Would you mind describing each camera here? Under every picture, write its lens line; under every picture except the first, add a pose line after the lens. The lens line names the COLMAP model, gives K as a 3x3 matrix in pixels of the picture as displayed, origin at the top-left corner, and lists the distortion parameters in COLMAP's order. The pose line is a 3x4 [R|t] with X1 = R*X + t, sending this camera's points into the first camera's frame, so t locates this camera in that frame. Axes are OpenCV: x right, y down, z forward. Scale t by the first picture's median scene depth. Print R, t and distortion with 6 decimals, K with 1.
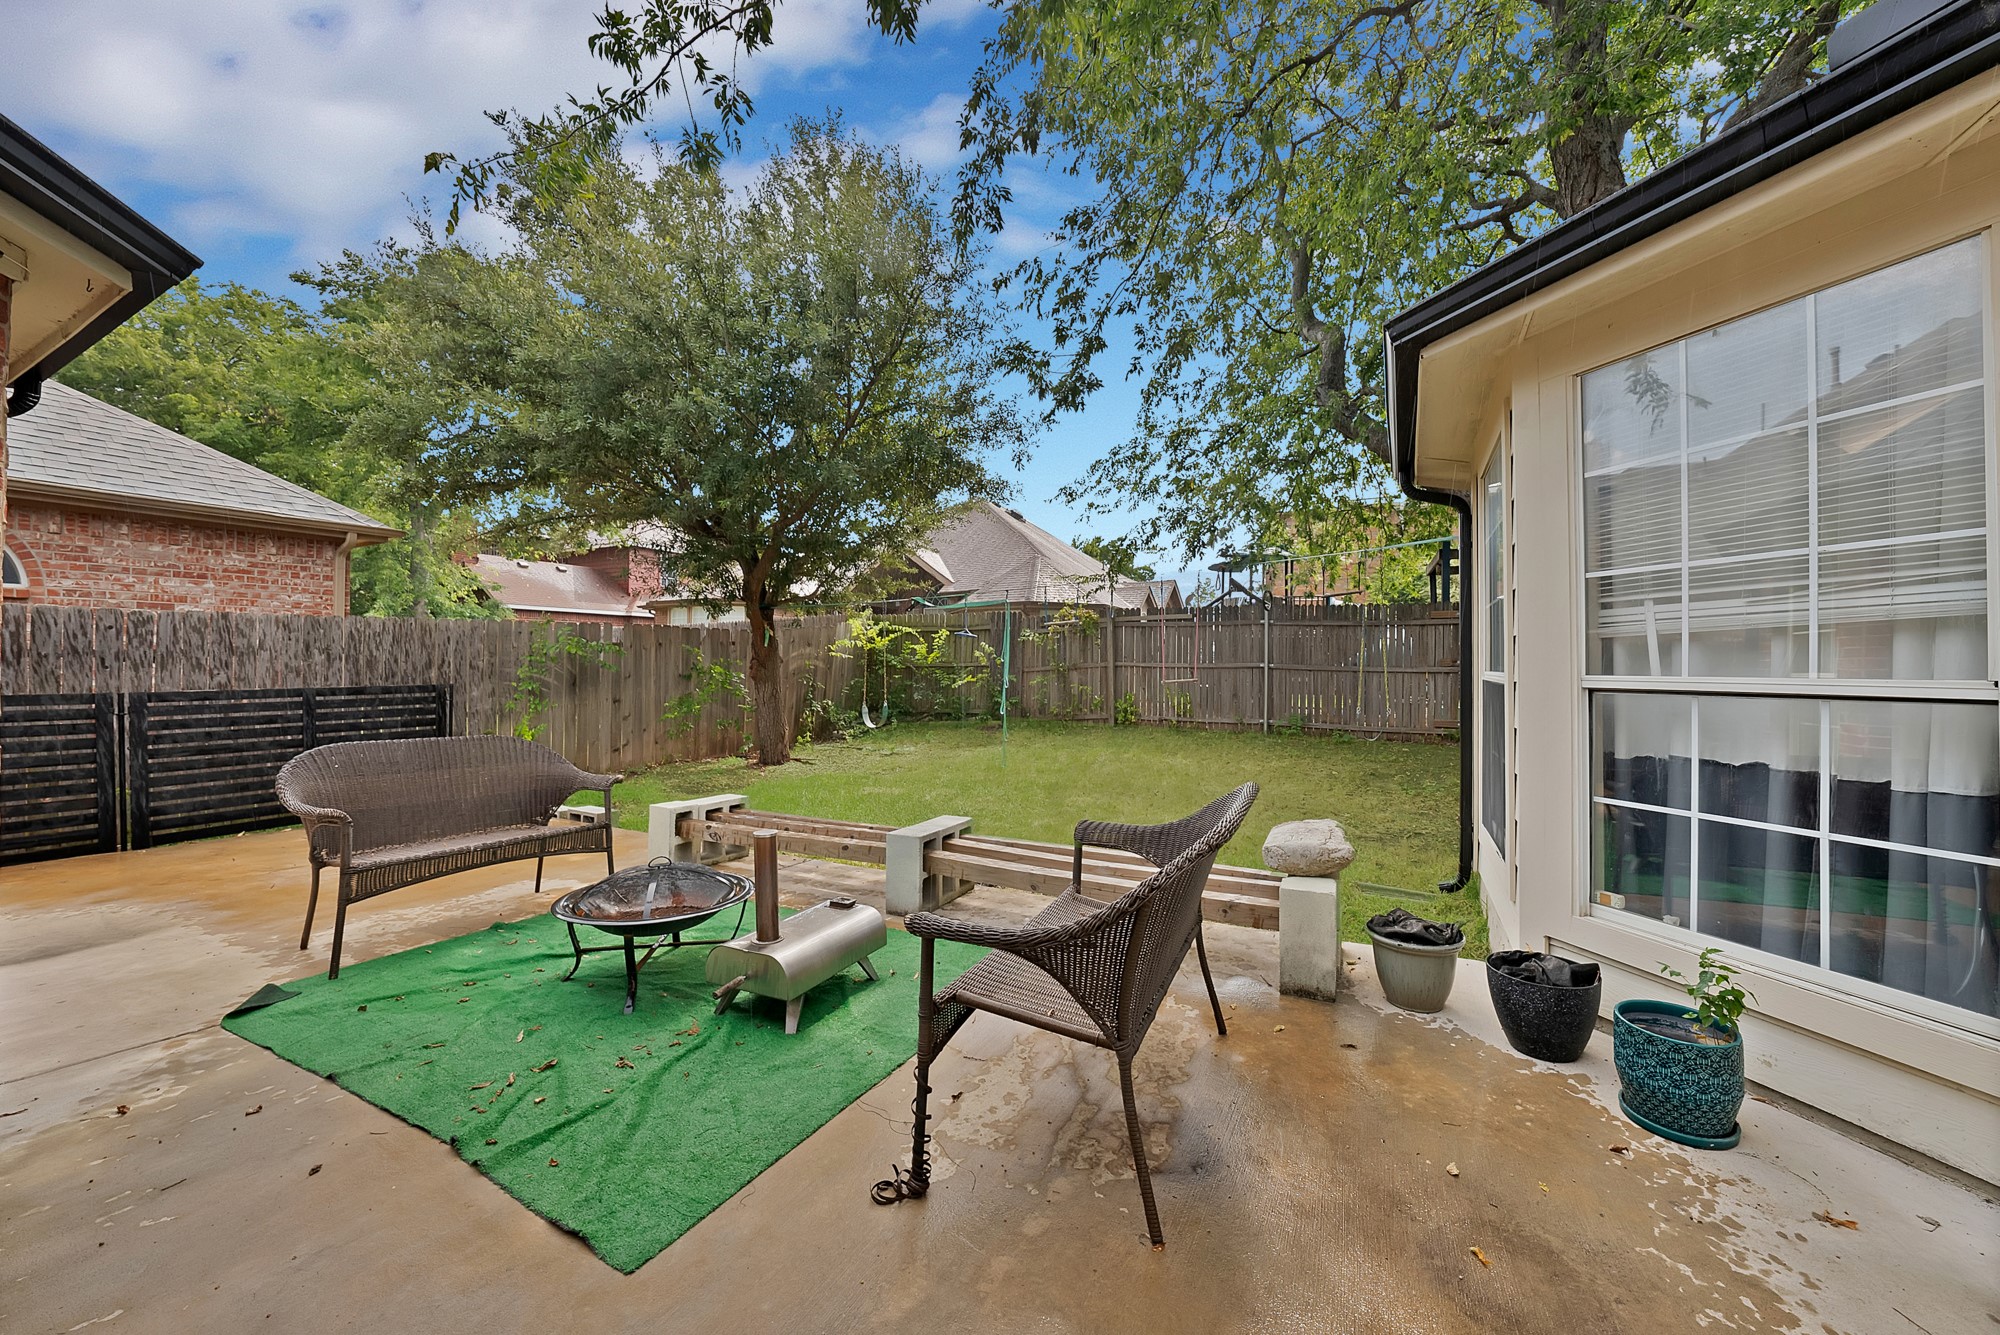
lens RADIAL K [[712.8, 0, 1000.0], [0, 712.8, 667.5], [0, 0, 1]] dist [0.001069, 0.000116]
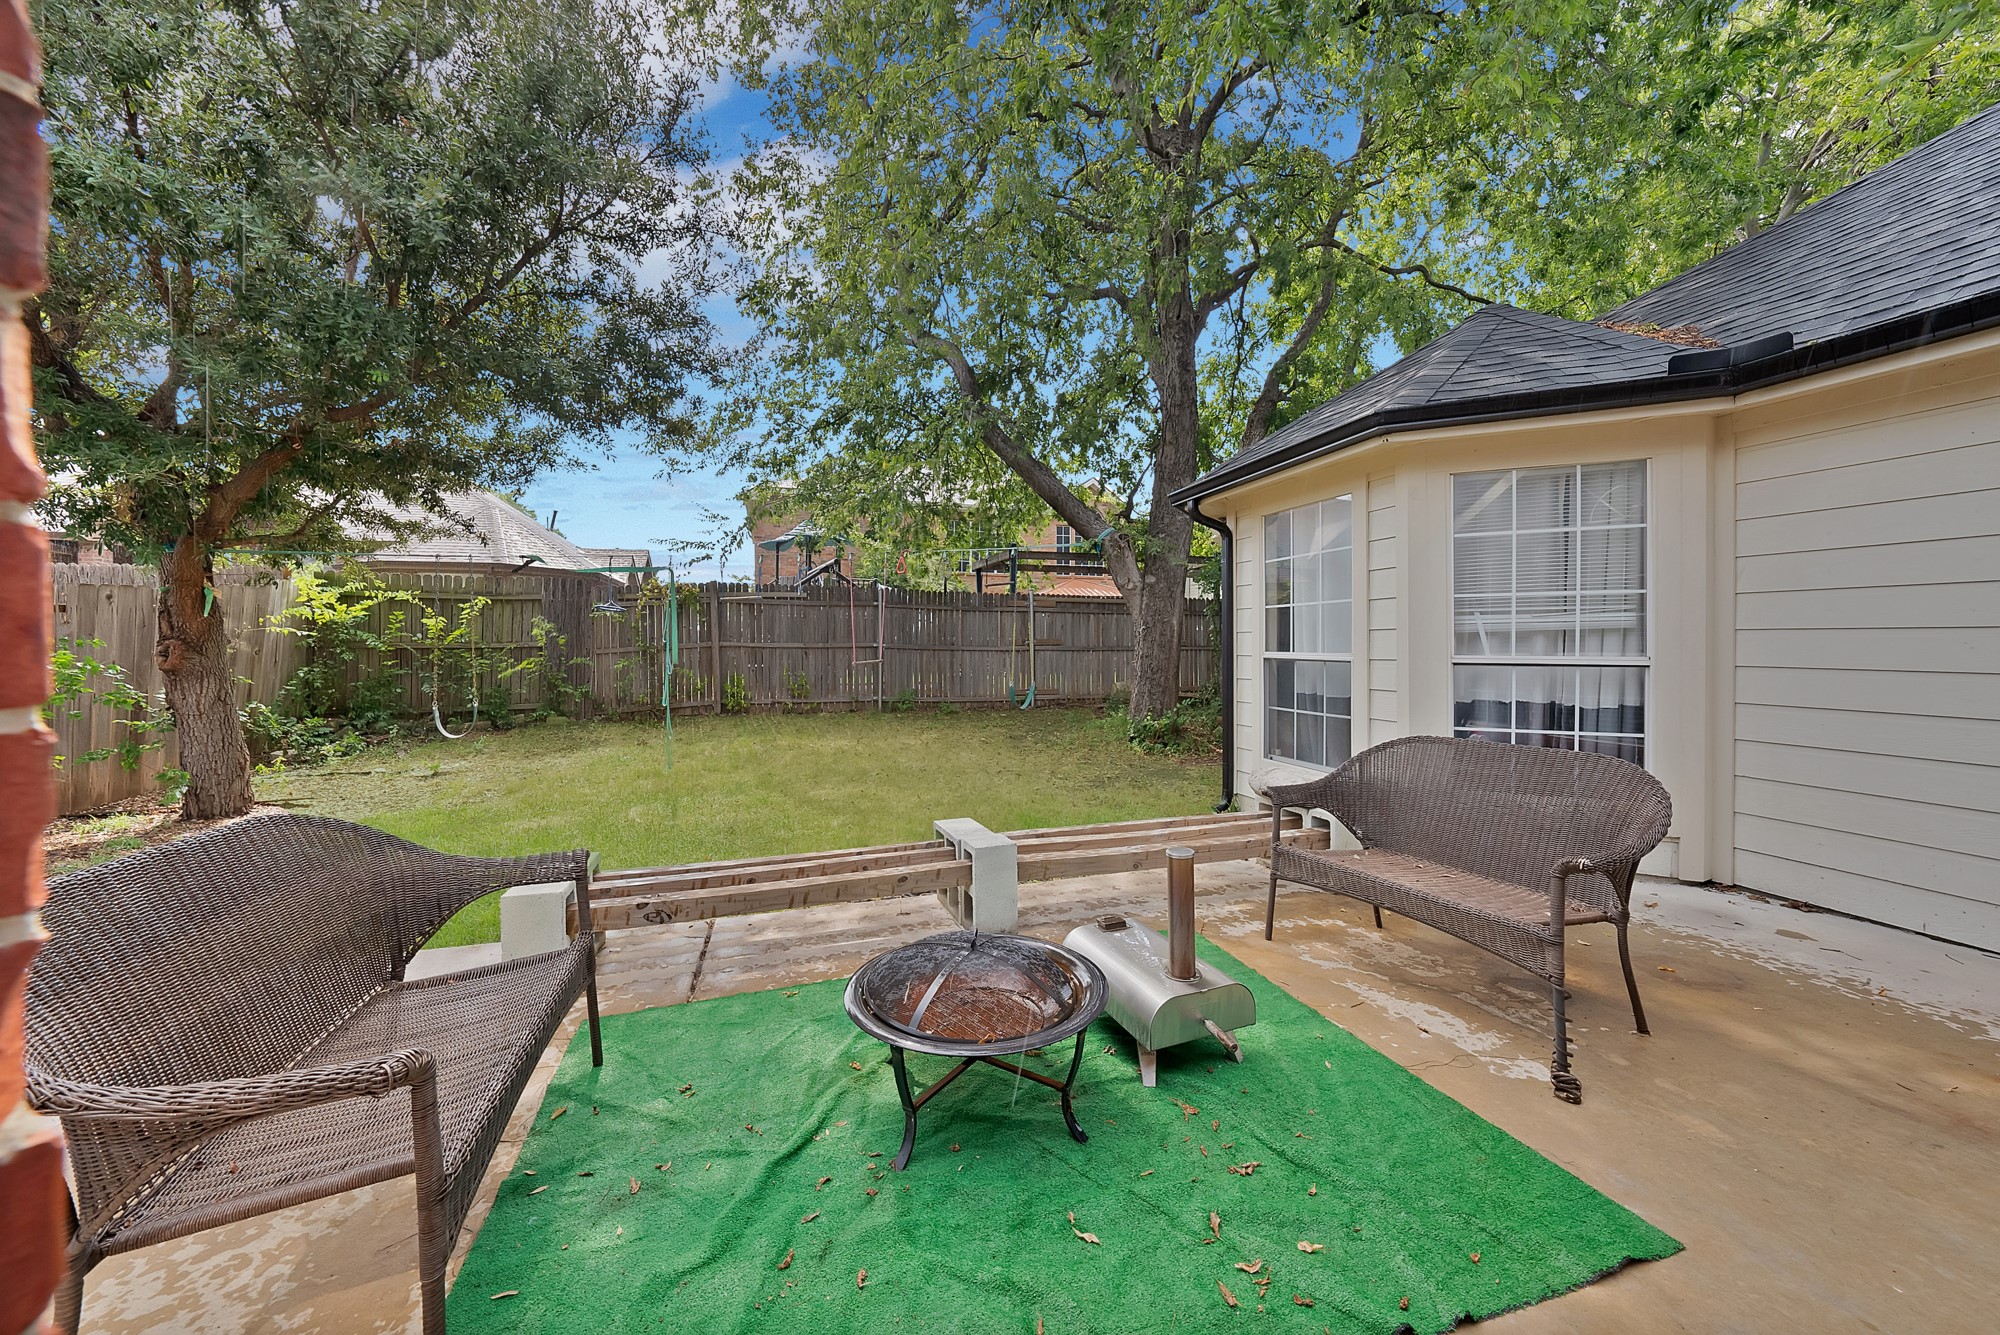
lens RADIAL K [[699.6, 0, 1023.0], [0, 699.6, 654.3], [0, 0, 1]] dist [-0.023087, 0.000083]
pose [[0.702502, -0.011908, 0.711582, -0.209838], [0.003486, 0.999906, 0.013291, -0.002750], [-0.711673, -0.006856, 0.702477, 0.111956]]
